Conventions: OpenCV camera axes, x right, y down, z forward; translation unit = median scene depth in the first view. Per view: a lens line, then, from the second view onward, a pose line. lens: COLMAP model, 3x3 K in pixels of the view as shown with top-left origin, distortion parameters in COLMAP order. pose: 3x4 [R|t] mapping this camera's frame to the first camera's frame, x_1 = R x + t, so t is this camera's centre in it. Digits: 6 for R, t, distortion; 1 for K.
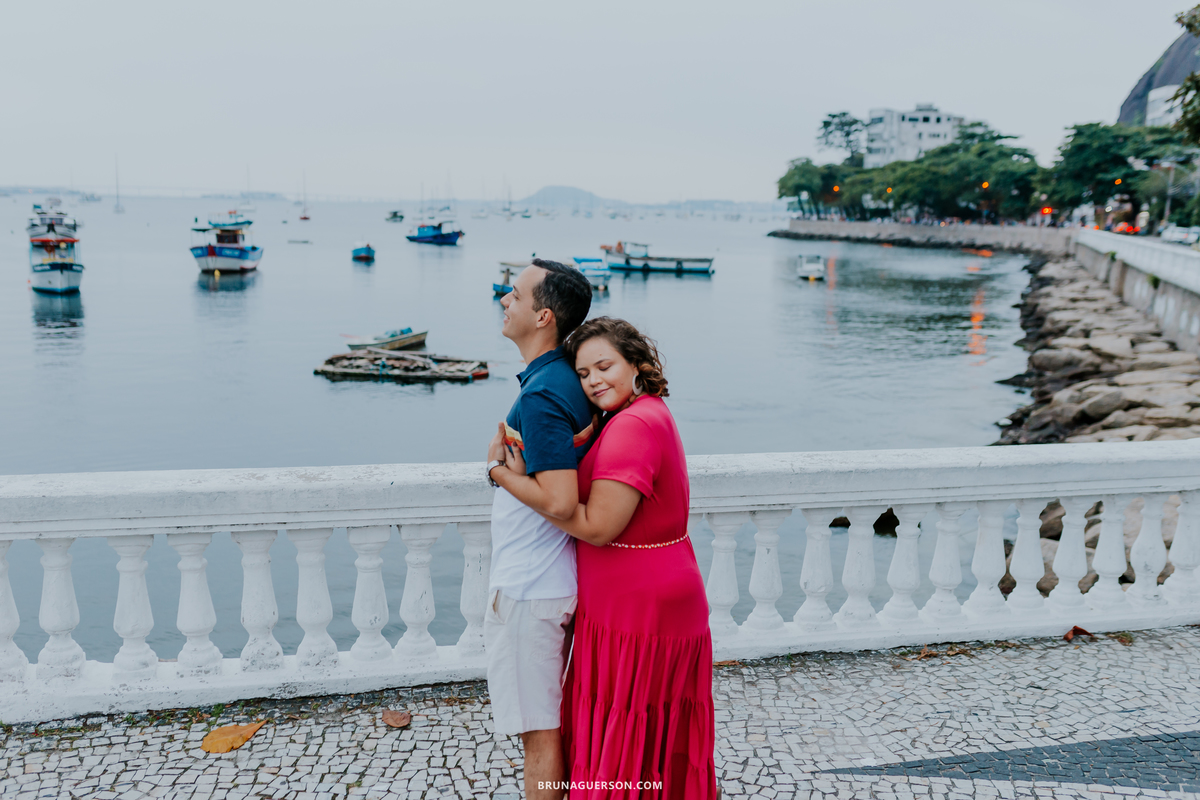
lens RADIAL K [[1174.2, 0, 582.1], [0, 1174.2, 388.8], [0, 0, 1]] dist [-0.009442, 0.008440]
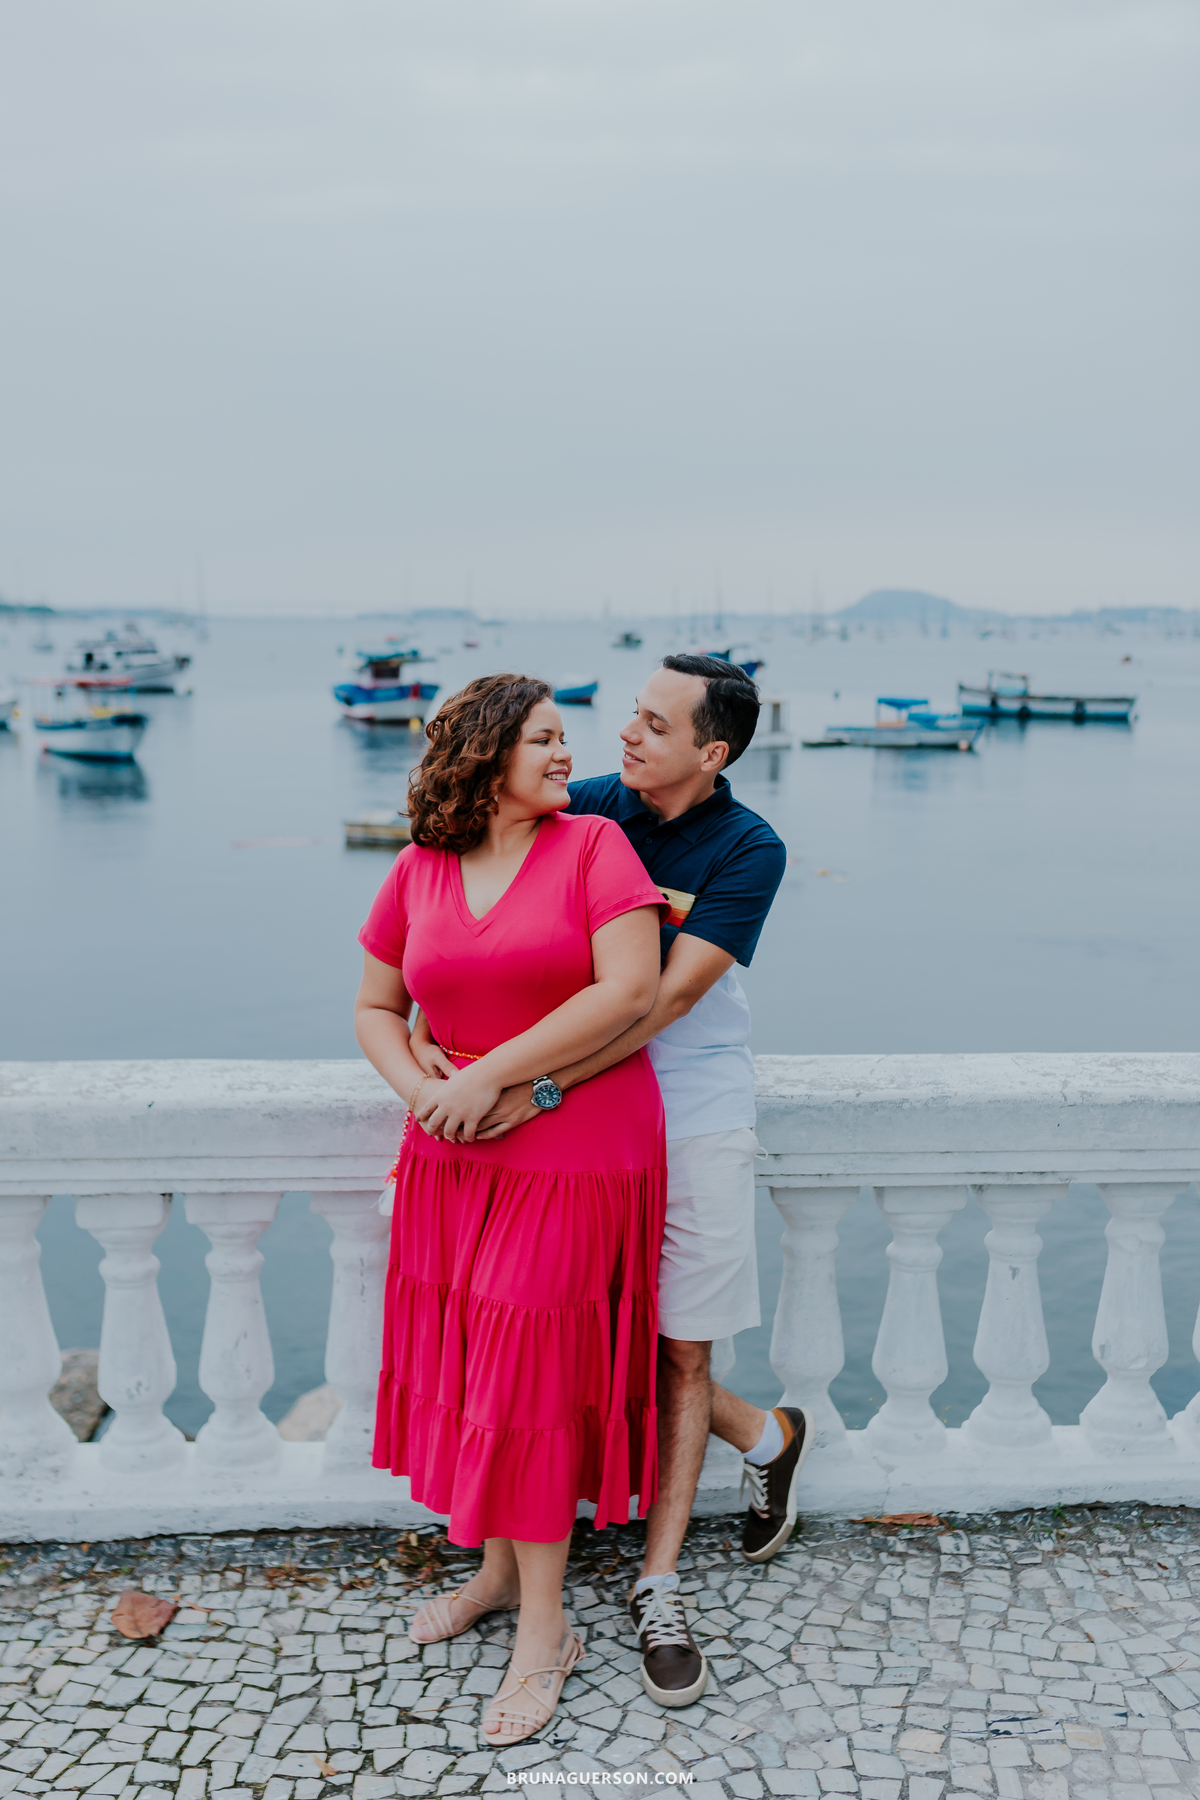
lens RADIAL K [[1778.9, 0, 605.2], [0, 1778.9, 935.7], [0, 0, 1]] dist [-0.016871, 0.002808]
pose [[0.982531, 0.013536, -0.185606, 0.130013], [-0.010220, 0.999771, 0.018811, -0.001362], [0.185818, -0.016585, 0.982444, 0.310225]]
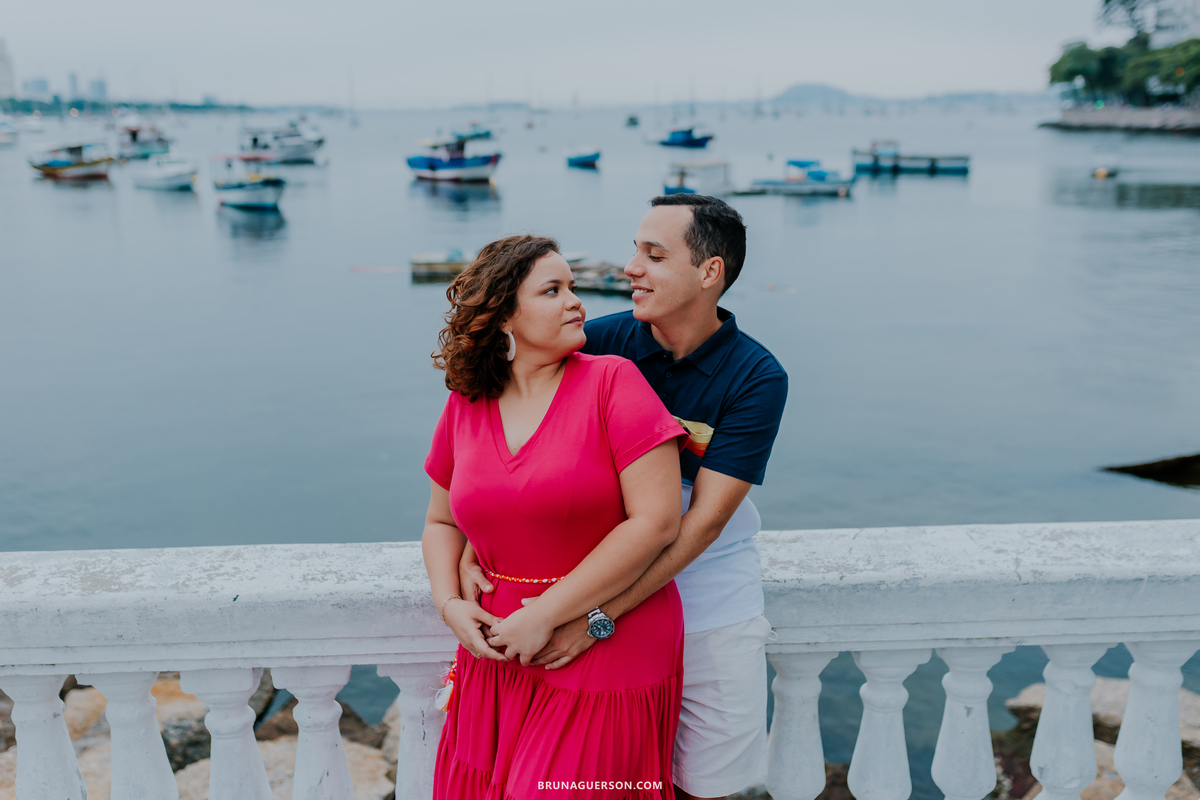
lens RADIAL K [[1188.3, 0, 600.0], [0, 1188.3, 400.0], [0, 0, 1]] dist [-0.000828, 0.008655]
pose [[0.981868, 0.009966, -0.189305, 0.095320], [0.006517, 0.996252, 0.086247, -0.051166], [0.189455, -0.085917, 0.978123, 0.453693]]
